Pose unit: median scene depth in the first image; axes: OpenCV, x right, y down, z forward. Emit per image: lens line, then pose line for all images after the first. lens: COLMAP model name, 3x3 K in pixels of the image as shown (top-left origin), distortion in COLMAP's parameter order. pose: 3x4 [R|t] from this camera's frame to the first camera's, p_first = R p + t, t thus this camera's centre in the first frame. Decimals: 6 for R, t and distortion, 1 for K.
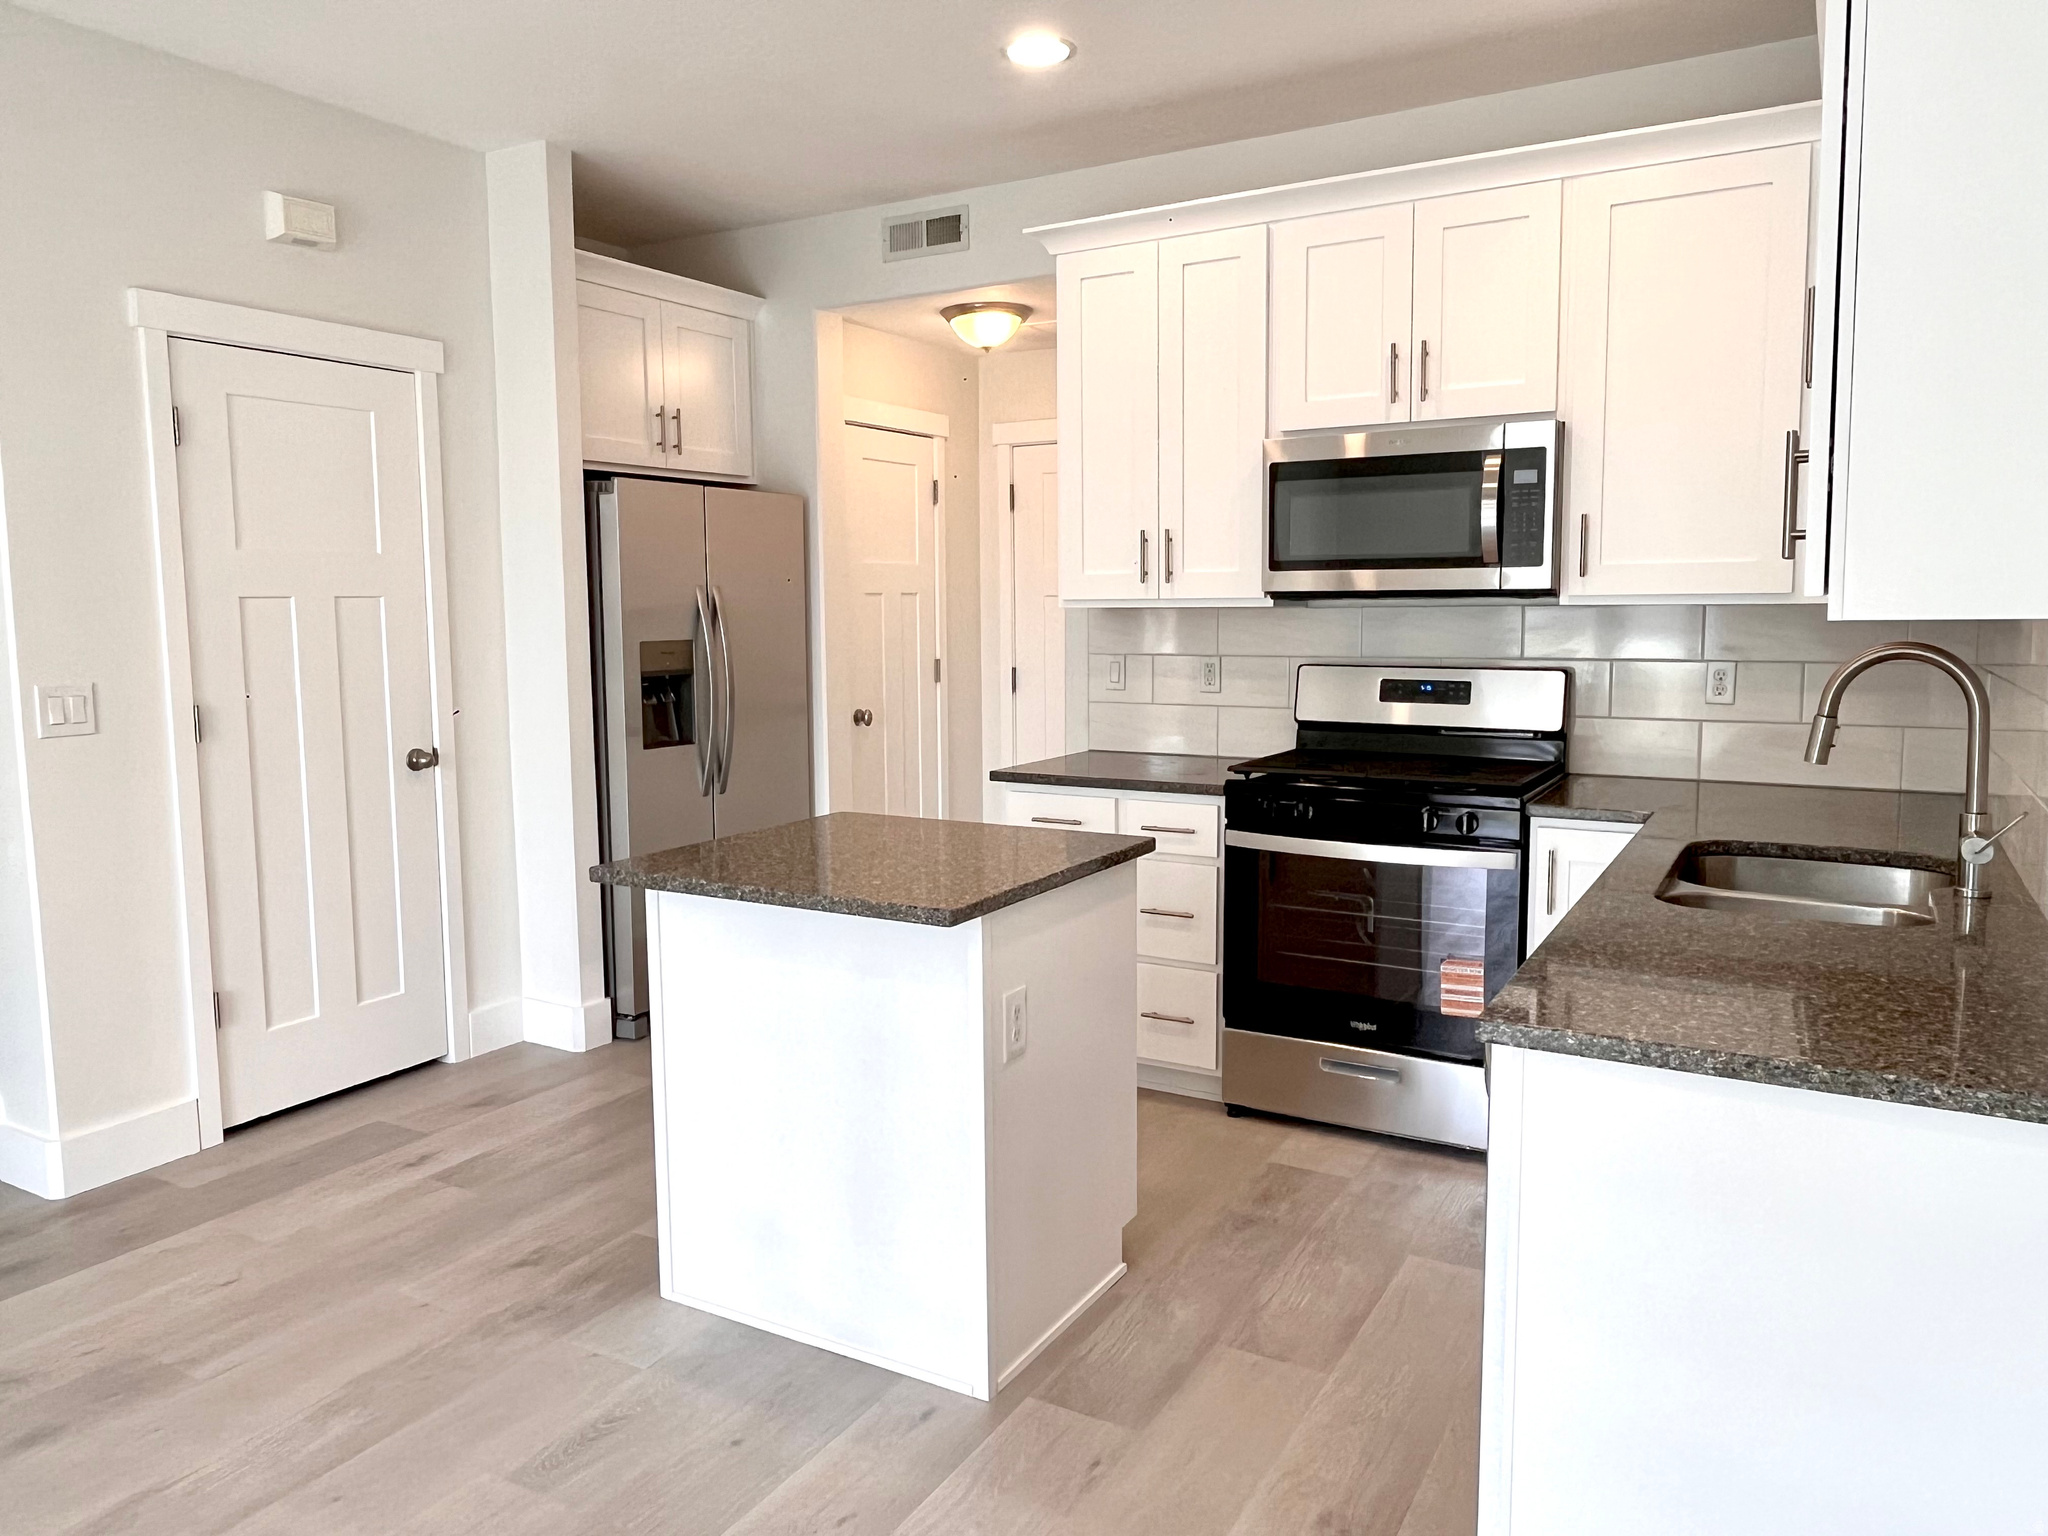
lens RADIAL K [[1423.4, 0, 1004.1], [0, 1423.4, 746.7], [0, 0, 1]] dist [-0.001439, -0.000683]
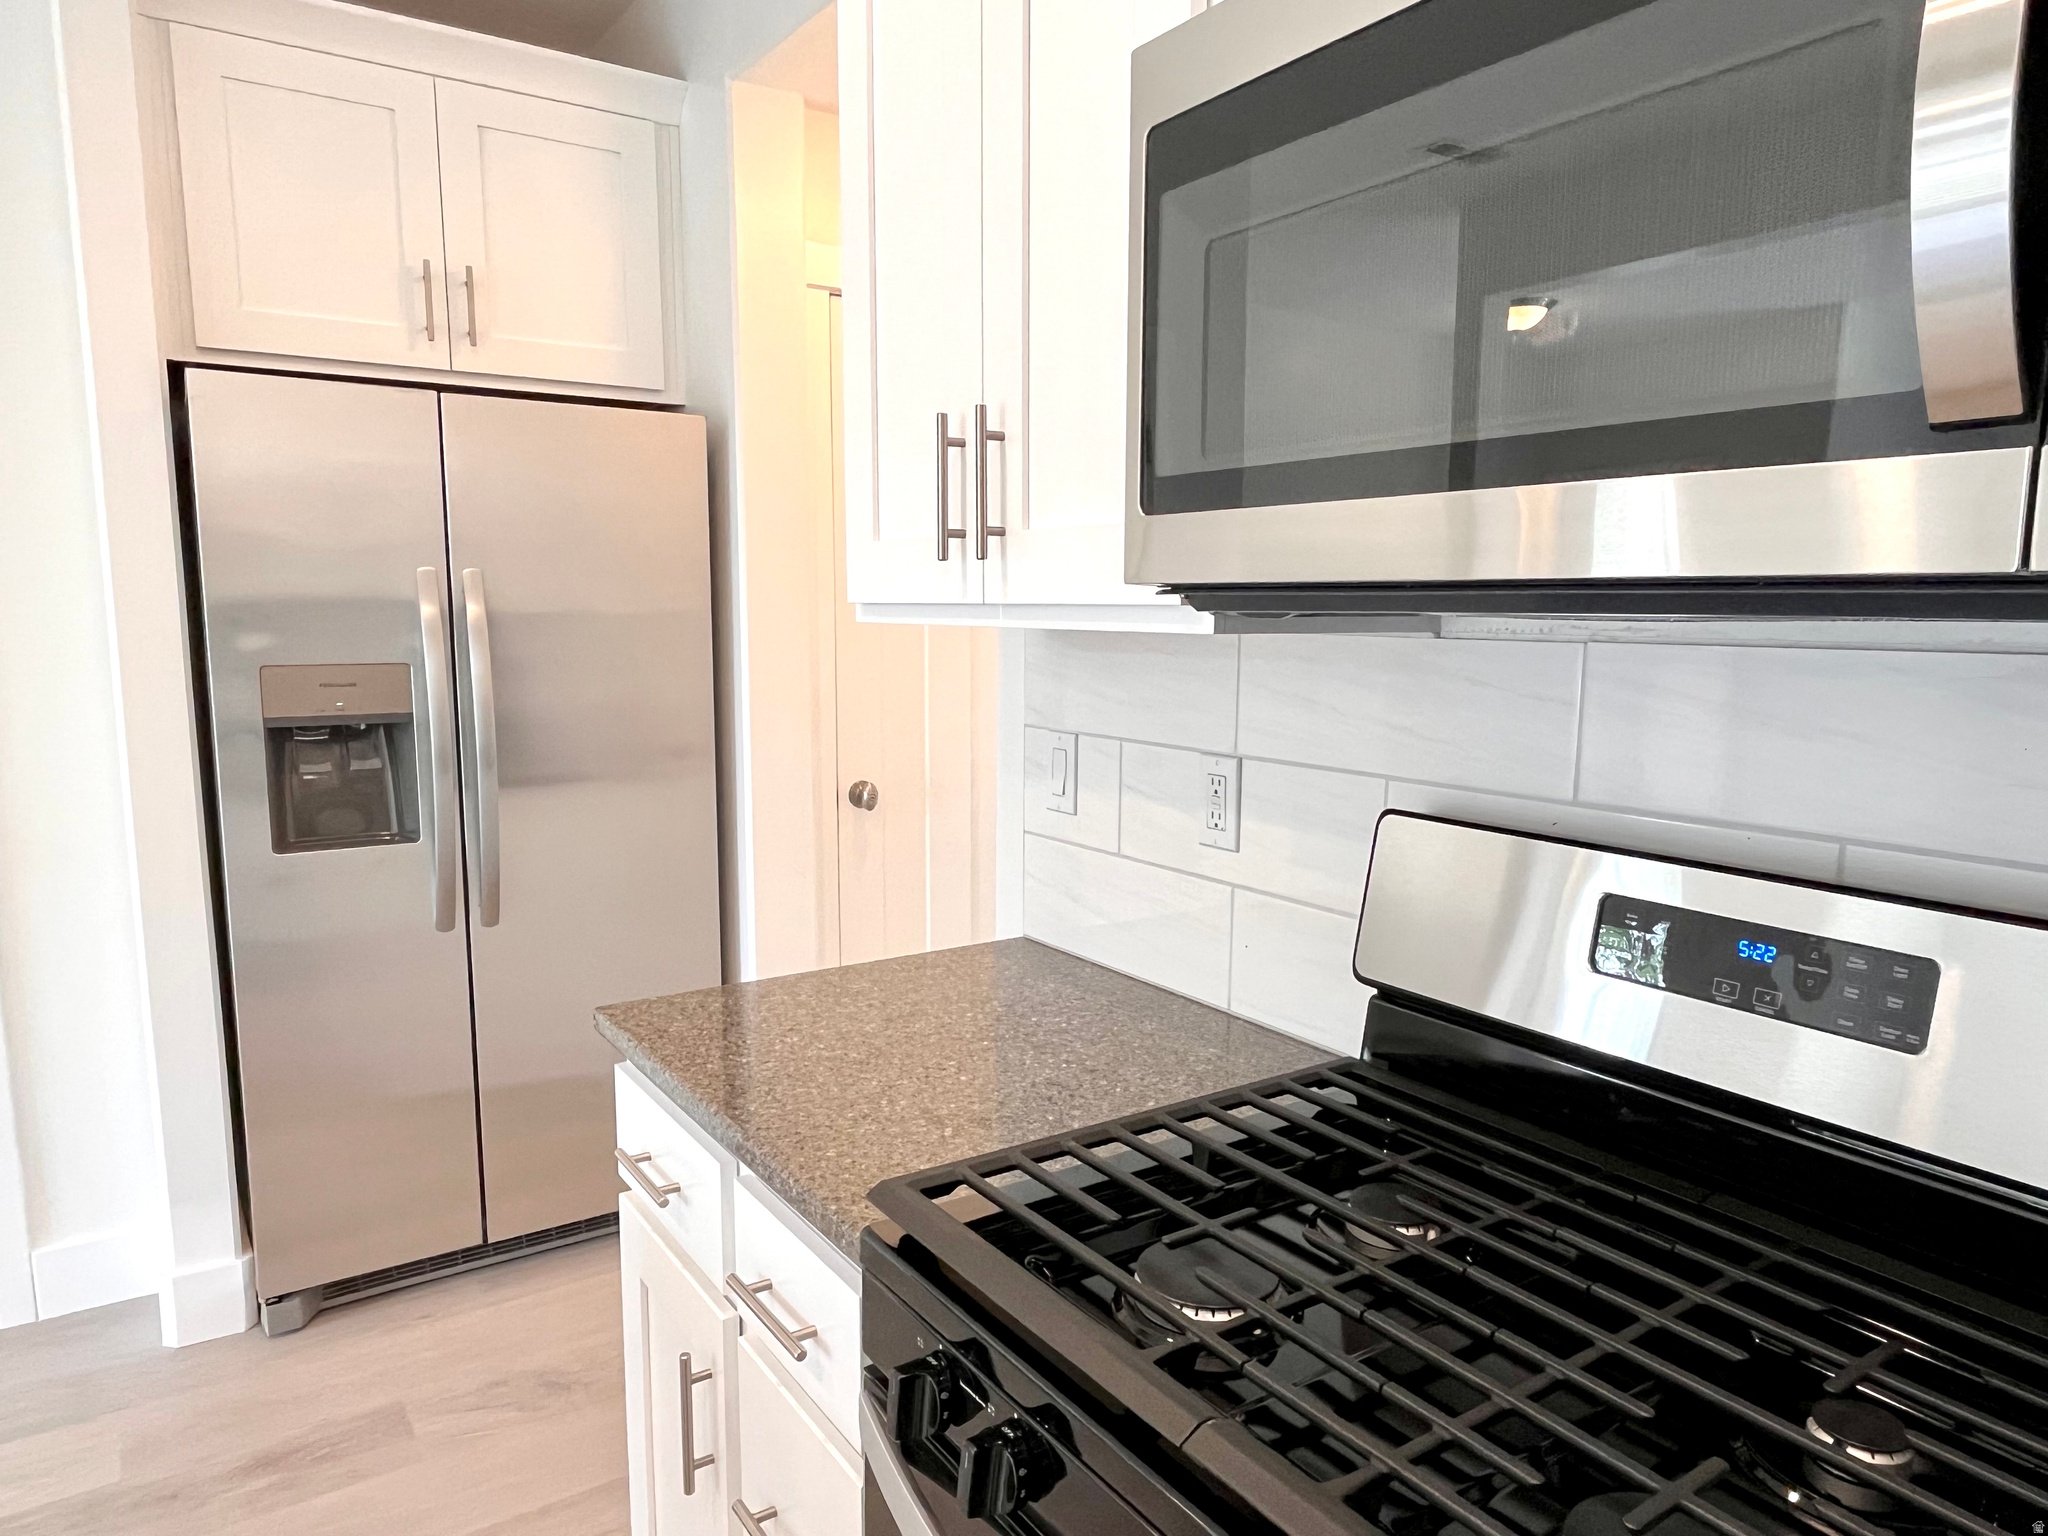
lens RADIAL K [[1323.6, 0, 1047.9], [0, 1323.6, 792.9], [0, 0, 1]] dist [-0.000171, 0.001840]
pose [[0.908218, 0.074370, -0.411837, 0.291428], [-0.057086, 0.996901, 0.054130, -0.081497], [0.414586, -0.025652, 0.909649, 0.758009]]
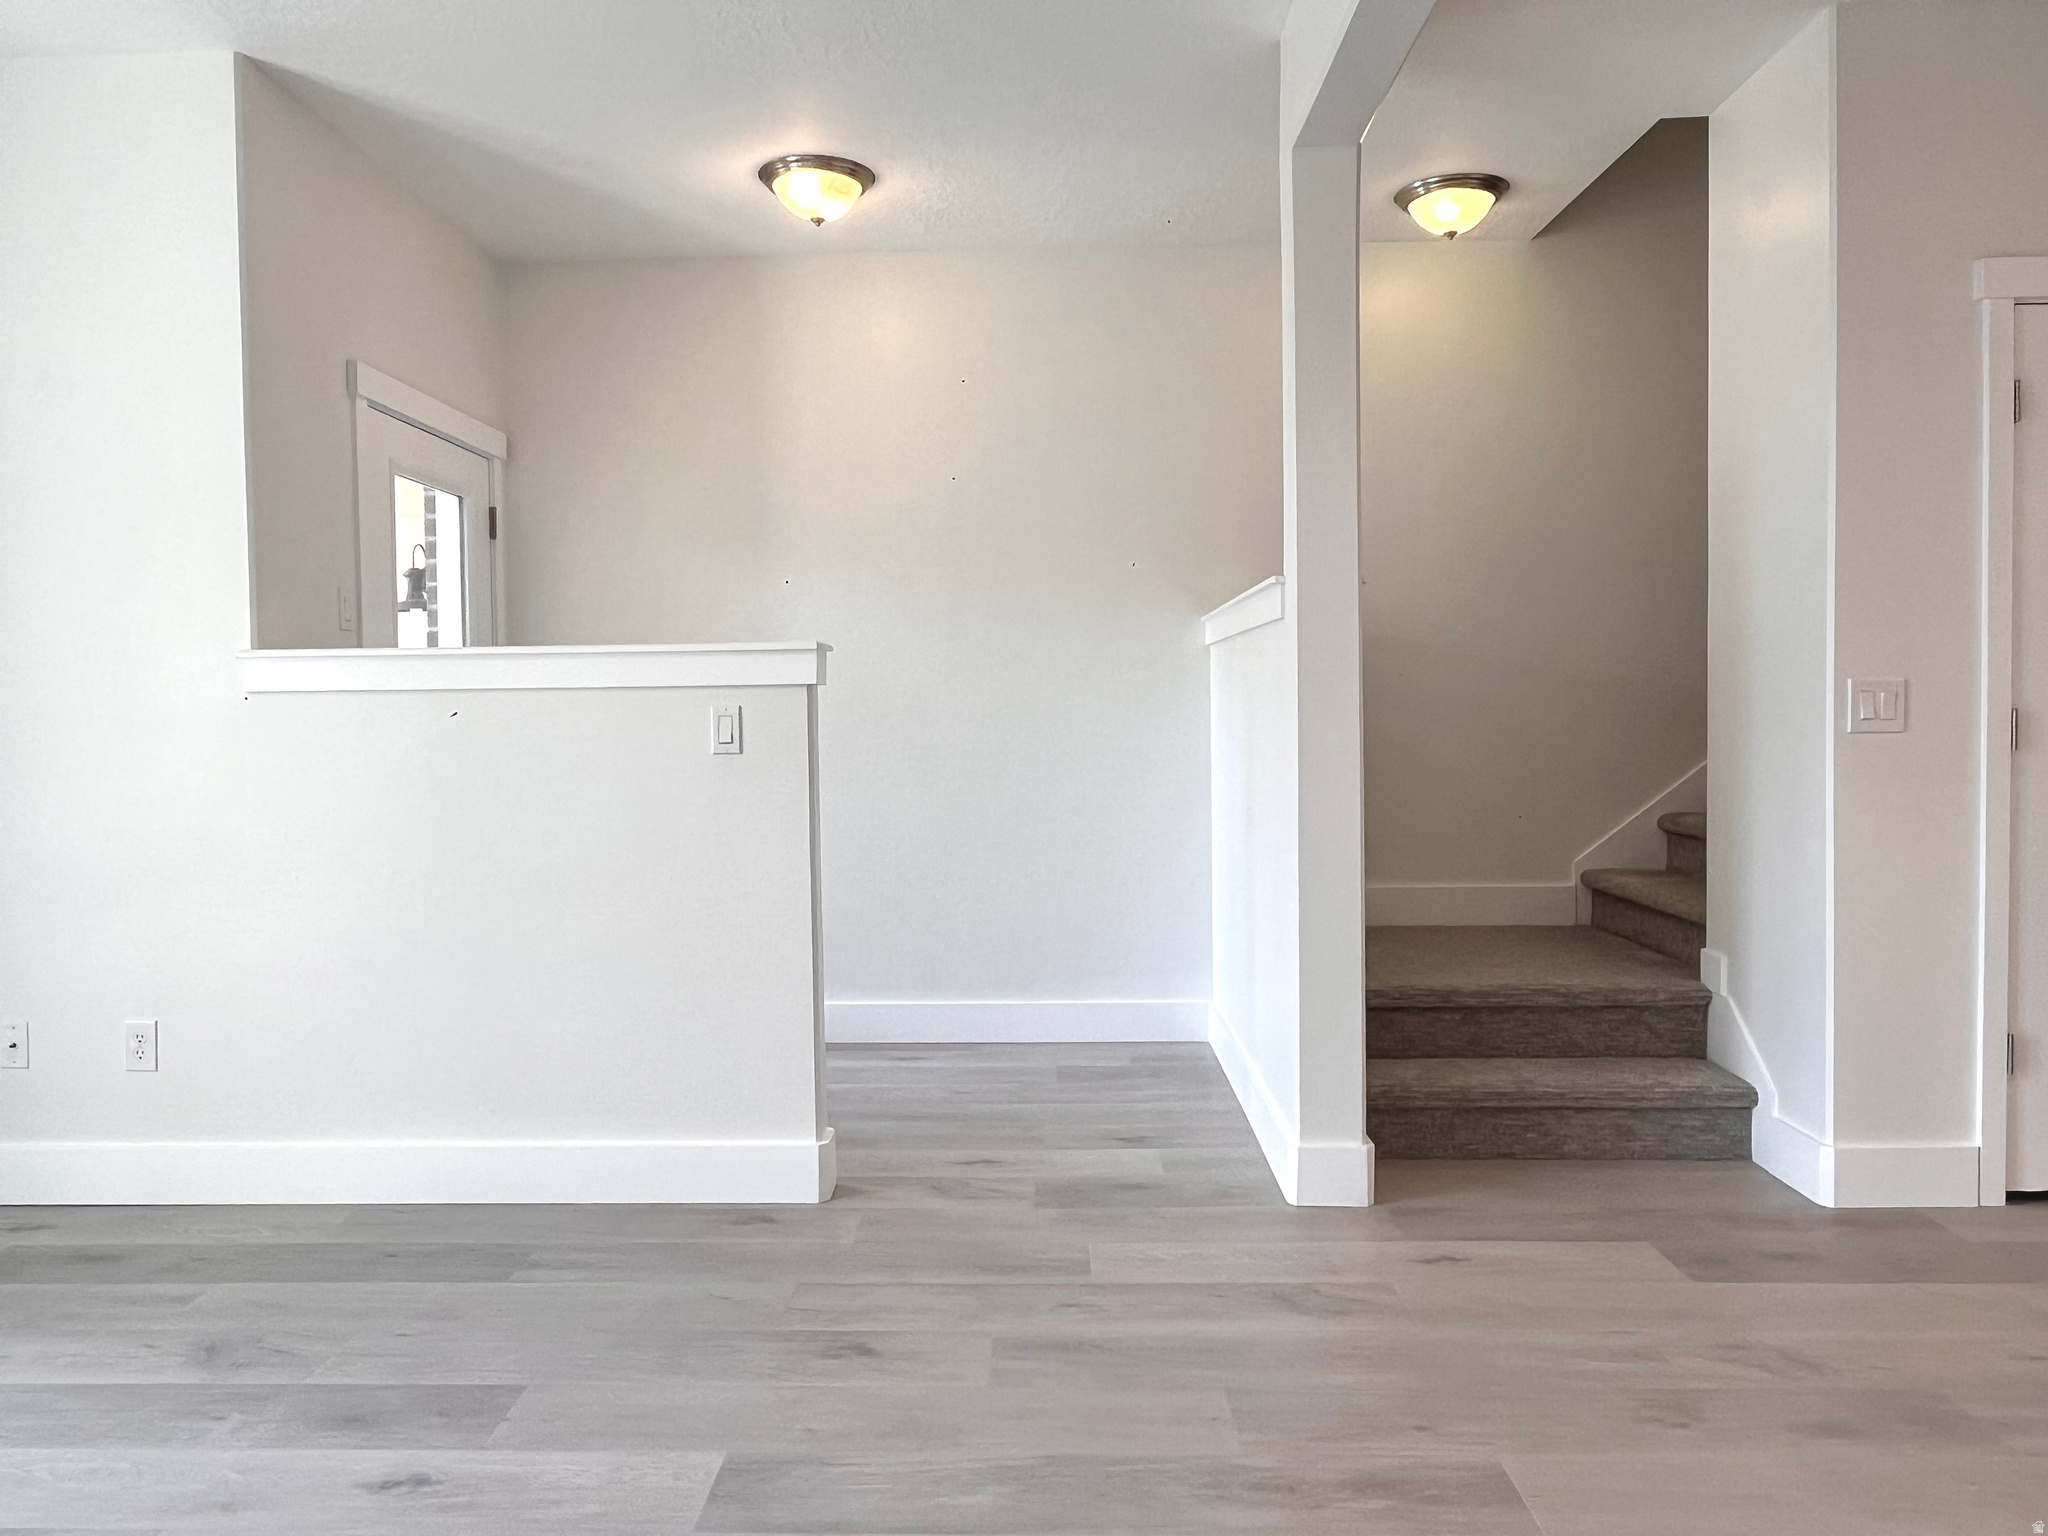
lens RADIAL K [[1423.4, 0, 1004.1], [0, 1423.4, 746.7], [0, 0, 1]] dist [-0.001439, -0.000683]
pose [[0.479457, 0.031492, -0.877000, -0.080714], [-0.084871, 0.996335, -0.010622, 0.055424], [0.873452, 0.079525, 0.480373, 0.012640]]
